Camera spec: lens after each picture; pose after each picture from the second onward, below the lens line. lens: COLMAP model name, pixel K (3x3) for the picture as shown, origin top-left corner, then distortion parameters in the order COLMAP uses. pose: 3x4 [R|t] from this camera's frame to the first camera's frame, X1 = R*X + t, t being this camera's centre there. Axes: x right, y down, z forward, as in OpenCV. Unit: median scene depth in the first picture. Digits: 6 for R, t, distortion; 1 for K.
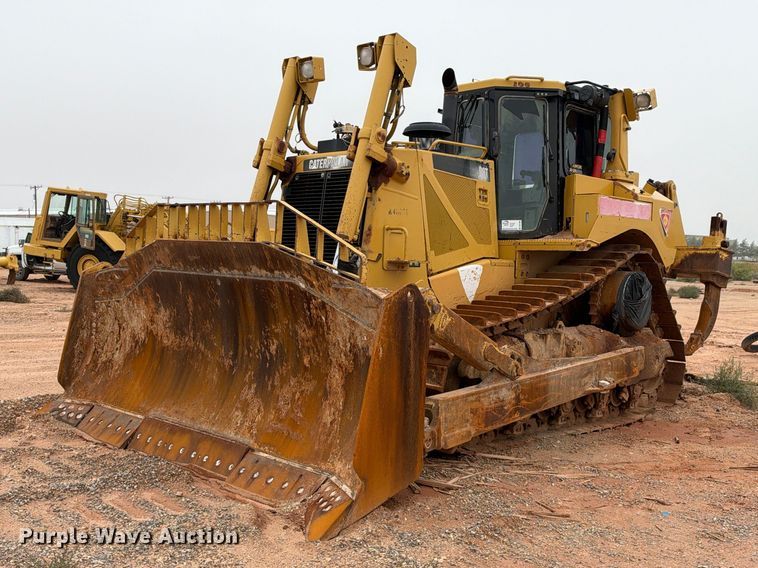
lens RADIAL K [[789.4, 0, 377.1], [0, 789.4, 308.2], [0, 0, 1]] dist [0.209674, -0.007140]
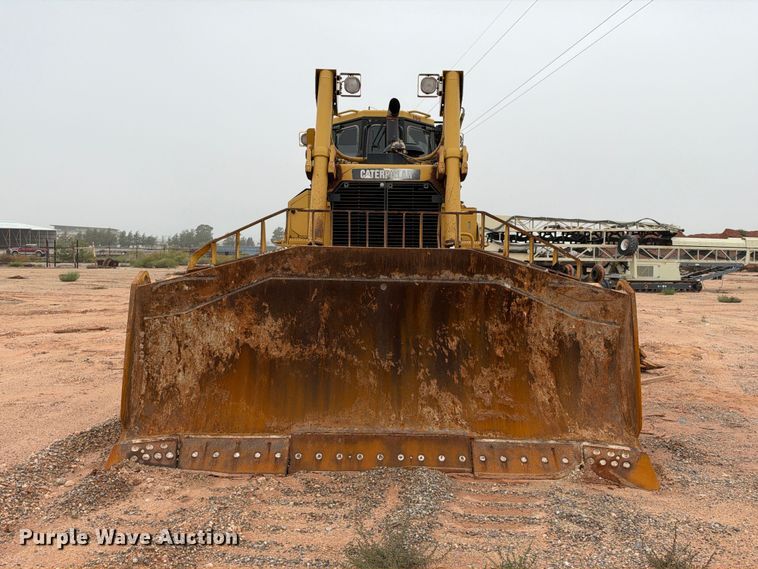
lens RADIAL K [[677.1, 0, 379.9], [0, 677.1, 280.3], [0, 0, 1]] dist [0.202329, -0.002649]
pose [[0.712520, -0.044574, 0.700234, -0.736277], [0.053018, 0.998547, 0.009616, -0.045316], [-0.699645, 0.030273, 0.713849, 0.337916]]
